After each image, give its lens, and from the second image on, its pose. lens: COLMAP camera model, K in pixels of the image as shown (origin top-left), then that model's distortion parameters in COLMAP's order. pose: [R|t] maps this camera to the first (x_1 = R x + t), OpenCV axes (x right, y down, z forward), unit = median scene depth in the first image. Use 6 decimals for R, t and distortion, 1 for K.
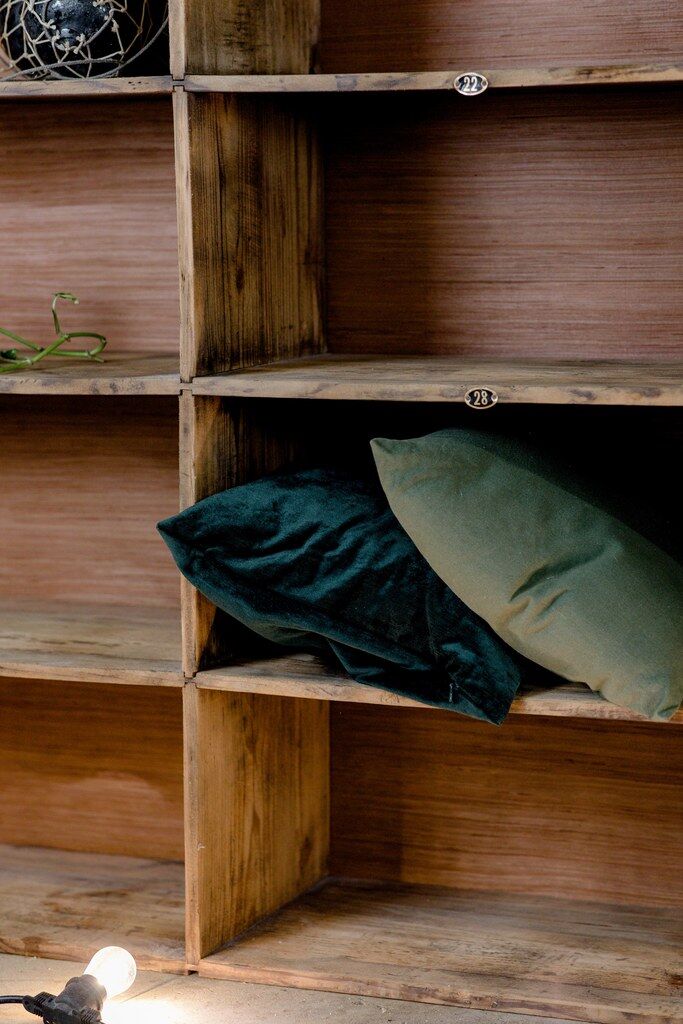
lens RADIAL K [[2634.0, 0, 343.8], [0, 2634.0, 501.6], [0, 0, 1]] dist [0.059741, 0.000000]
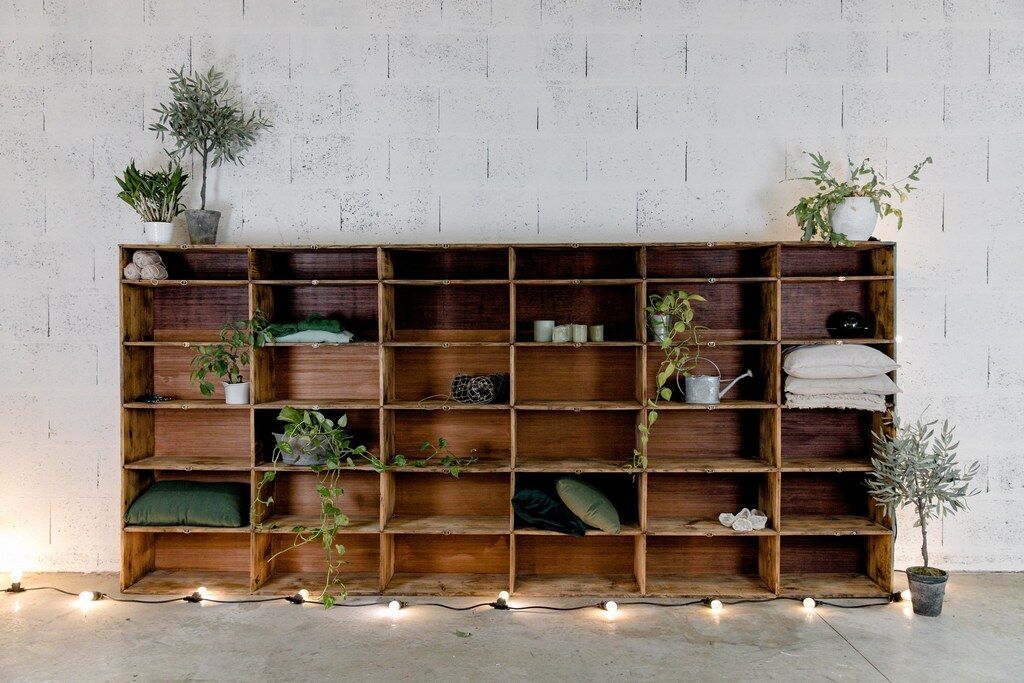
lens RADIAL K [[880.6, 0, 523.9], [0, 880.6, 347.8], [0, 0, 1]] dist [-0.004151, 0.008793]
pose [[0.934604, 0.007164, 0.355619, -0.616144], [0.031358, 0.994245, -0.102441, -0.100927], [-0.354306, 0.106893, 0.929000, -0.516803]]
